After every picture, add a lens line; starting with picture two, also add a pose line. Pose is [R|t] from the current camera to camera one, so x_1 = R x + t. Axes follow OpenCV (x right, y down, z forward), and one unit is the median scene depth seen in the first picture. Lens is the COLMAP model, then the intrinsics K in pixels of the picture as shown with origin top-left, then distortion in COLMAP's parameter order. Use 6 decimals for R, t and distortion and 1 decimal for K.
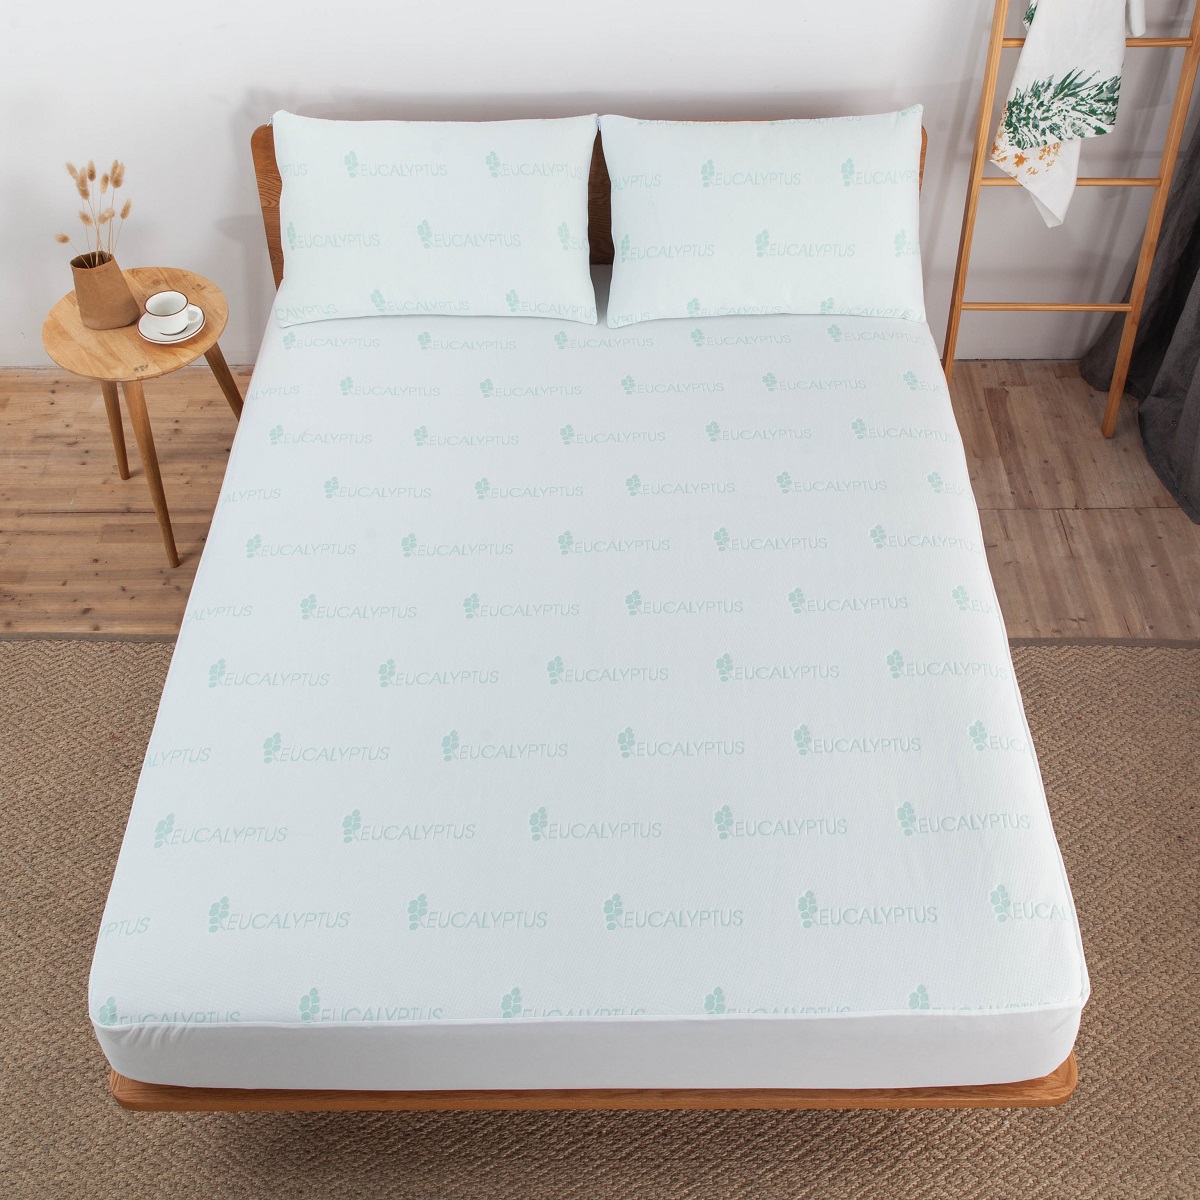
lens RADIAL K [[1417.7, 0, 594.2], [0, 1417.7, 540.9], [0, 0, 1]] dist [0.014405, 0.000000]
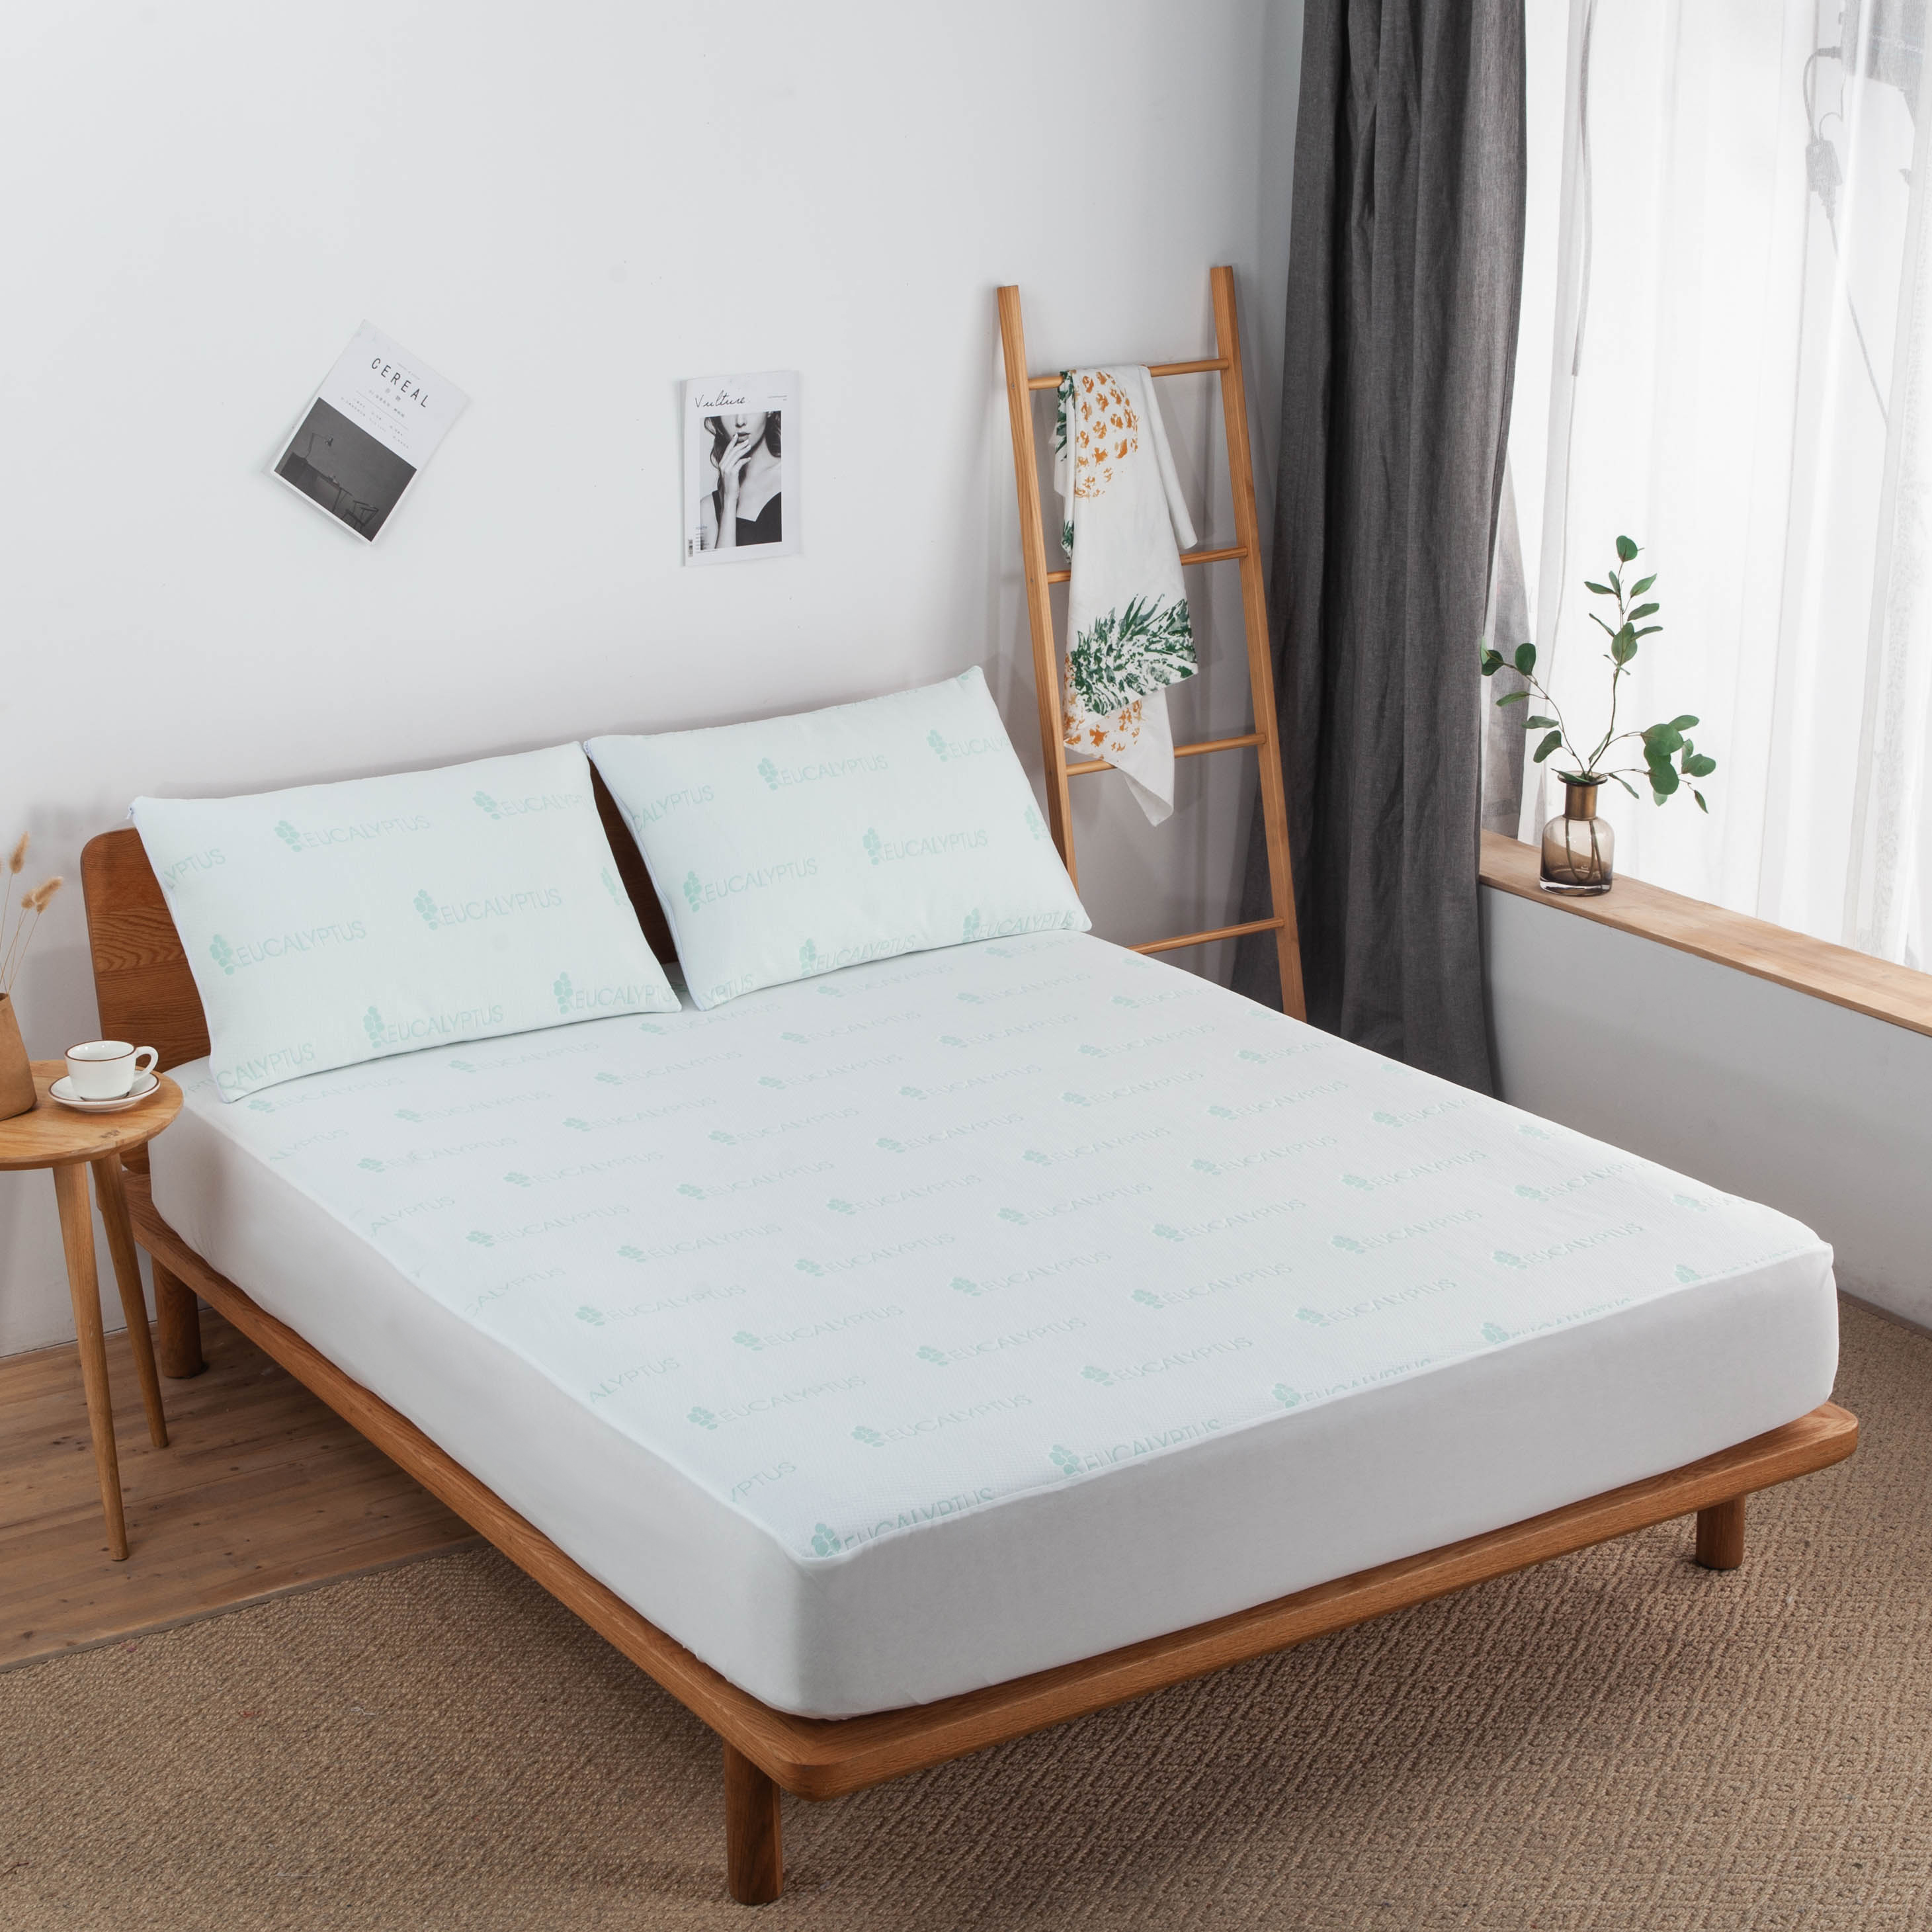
lens RADIAL K [[3492.9, 0, 965.8], [0, 3492.9, 964.9], [0, 0, 1]] dist [0.058419, 0.000000]
pose [[0.845846, -0.170504, 0.505443, -0.706331], [0.392479, 0.840630, -0.373230, 0.488302], [-0.361253, 0.514071, 0.777963, -0.318042]]
